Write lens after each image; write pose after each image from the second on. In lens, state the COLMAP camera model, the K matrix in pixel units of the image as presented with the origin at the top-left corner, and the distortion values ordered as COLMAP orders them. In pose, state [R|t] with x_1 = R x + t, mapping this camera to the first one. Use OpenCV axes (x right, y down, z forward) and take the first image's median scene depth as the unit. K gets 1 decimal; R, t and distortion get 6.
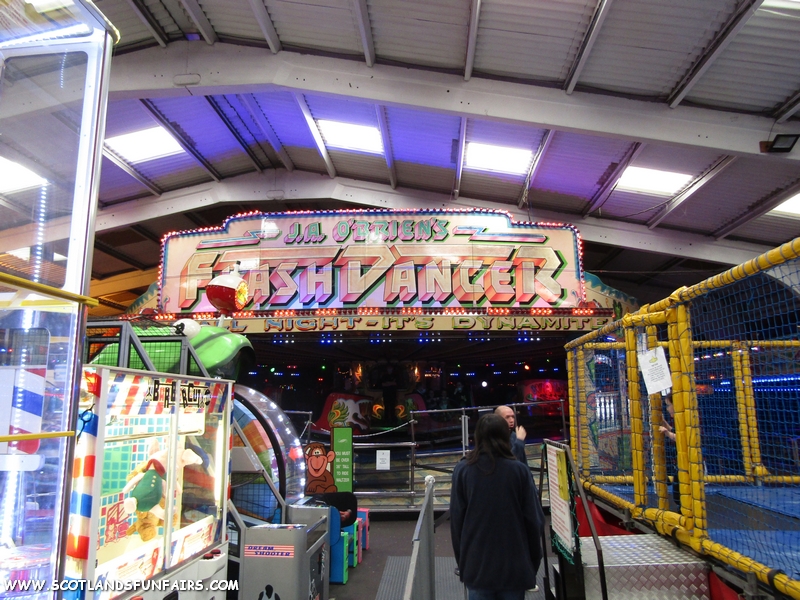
lens RADIAL K [[580.9, 0, 400.3], [0, 580.9, 297.4], [0, 0, 1]] dist [-0.007177, 0.000490]
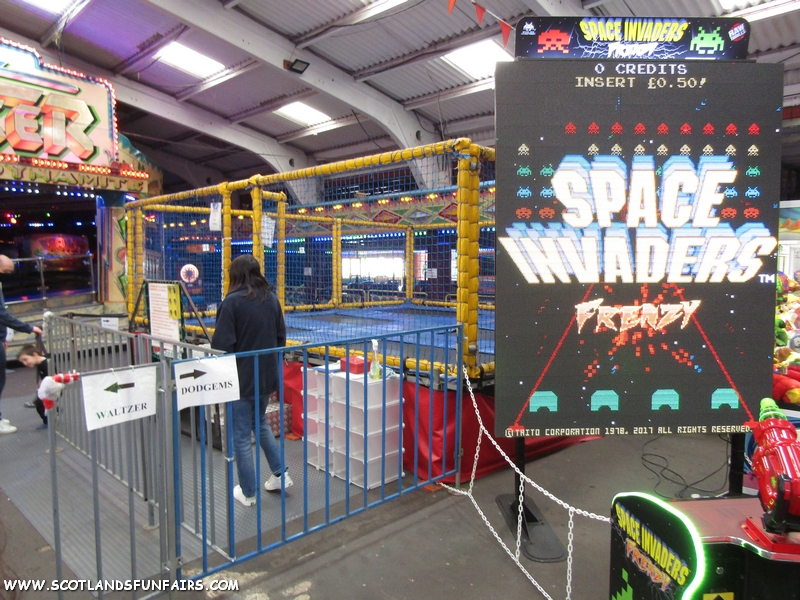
lens RADIAL K [[576.7, 0, 400.0], [0, 576.7, 302.0], [0, 0, 1]] dist [-0.006577, -0.010174]
pose [[0.662237, -0.042673, 0.748078, -0.128796], [-0.141684, 0.973235, 0.180942, -0.006597], [-0.735777, -0.225817, 0.638466, -0.091387]]
